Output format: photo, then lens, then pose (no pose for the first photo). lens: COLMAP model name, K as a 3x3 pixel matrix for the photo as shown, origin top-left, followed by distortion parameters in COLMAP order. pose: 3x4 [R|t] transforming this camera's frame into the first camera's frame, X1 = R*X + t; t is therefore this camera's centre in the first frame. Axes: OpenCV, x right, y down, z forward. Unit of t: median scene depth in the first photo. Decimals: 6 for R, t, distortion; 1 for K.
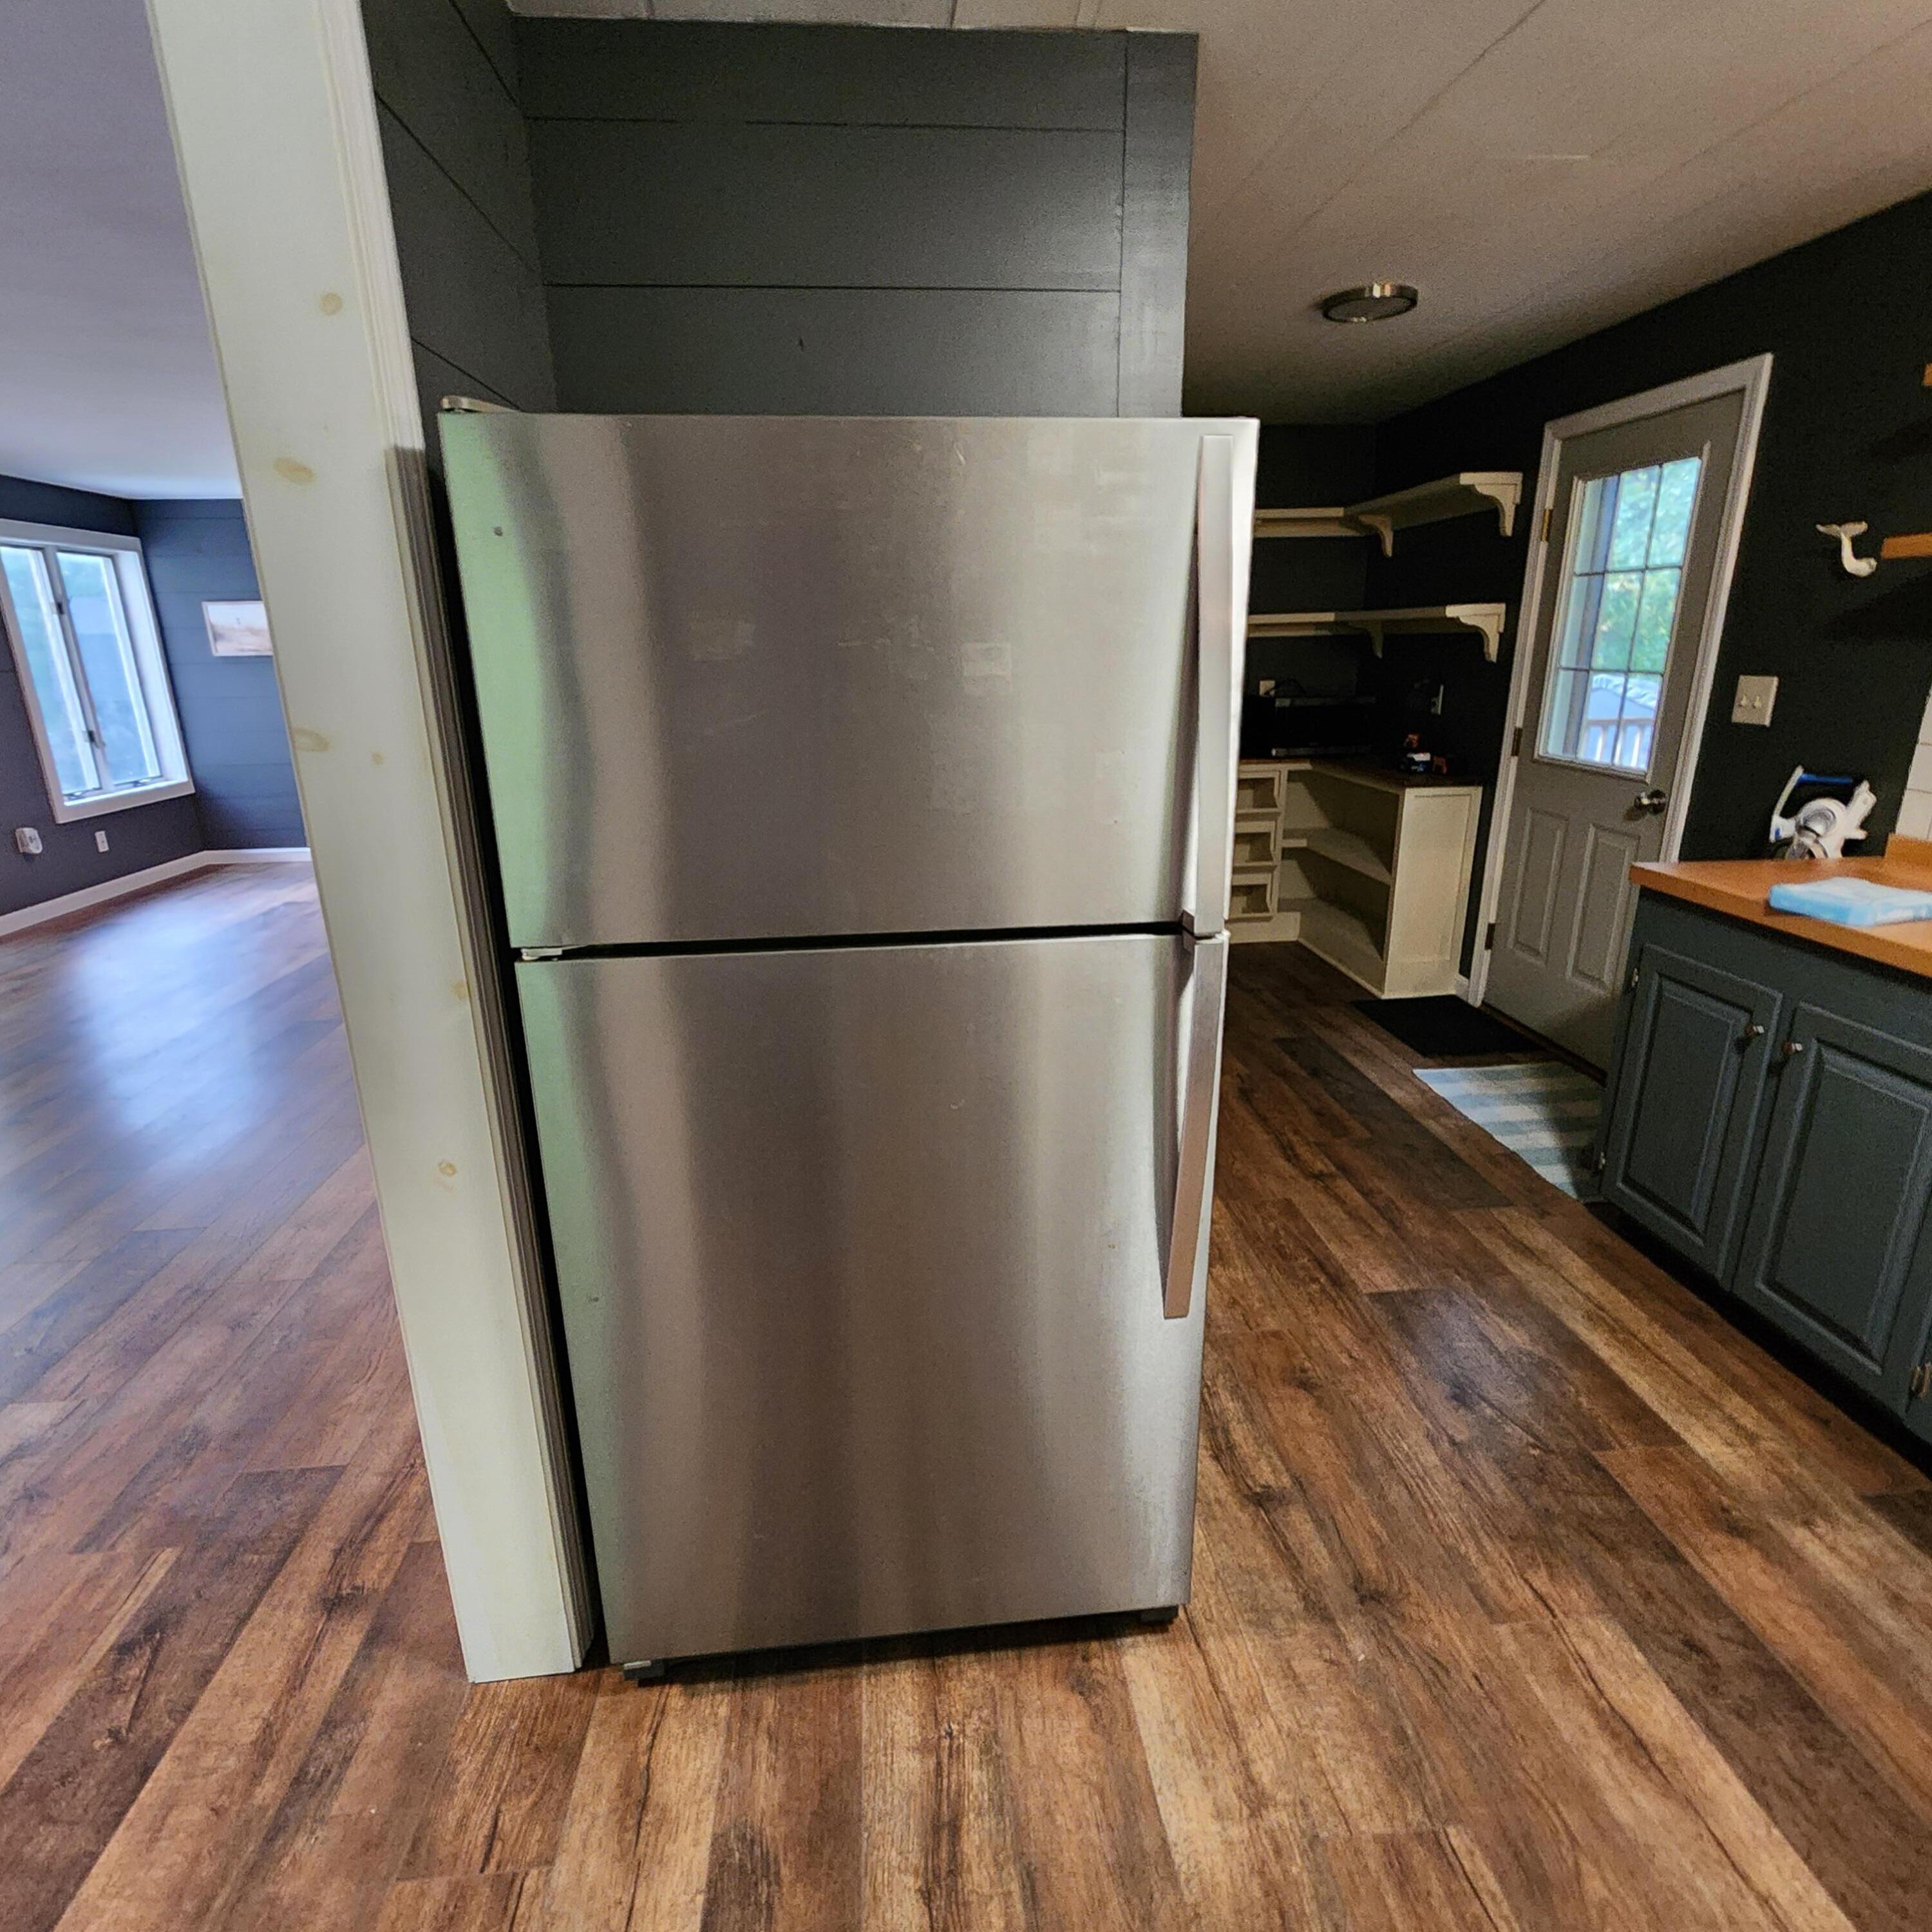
lens RADIAL K [[1055.7, 0, 951.0], [0, 1055.7, 968.0], [0, 0, 1]] dist [-0.001365, 0.000334]
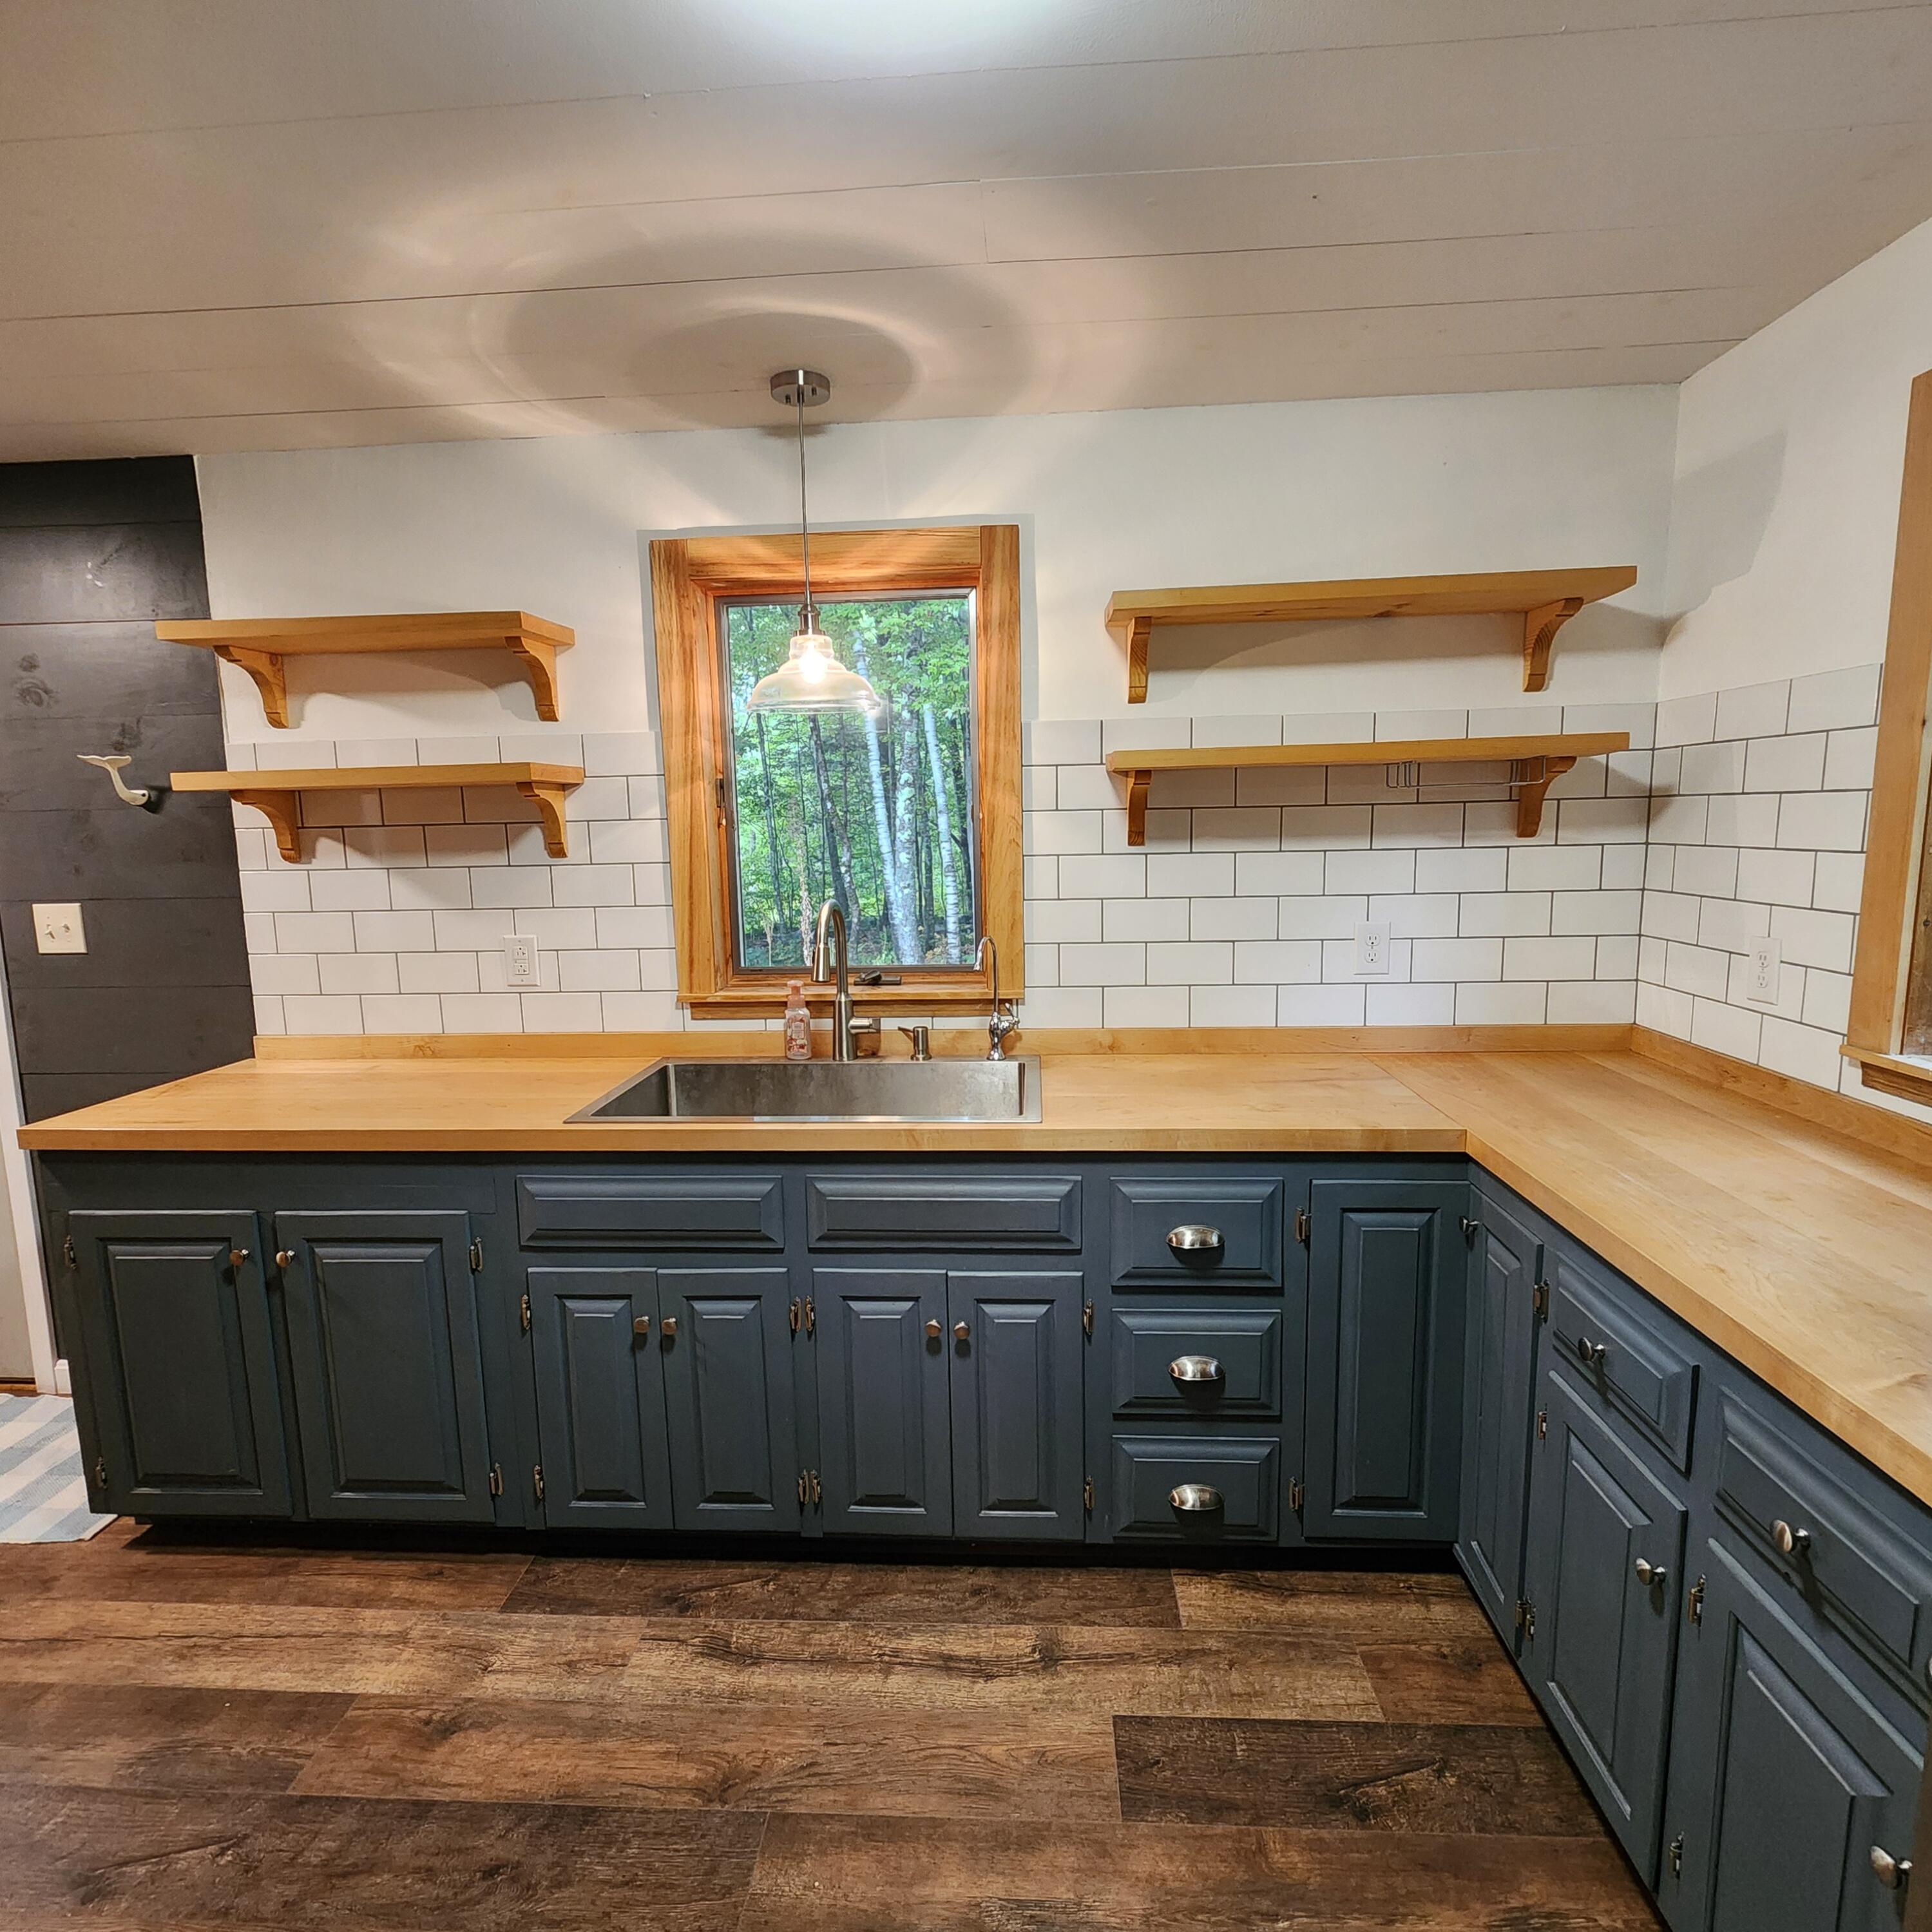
lens RADIAL K [[1055.7, 0, 963.9], [0, 1055.7, 967.8], [0, 0, 1]] dist [-0.001365, 0.000334]
pose [[0.140541, -0.123134, 0.982388, -0.062287], [0.309682, 0.947916, 0.074510, -0.059814], [-0.940396, 0.293756, 0.171353, 0.139851]]
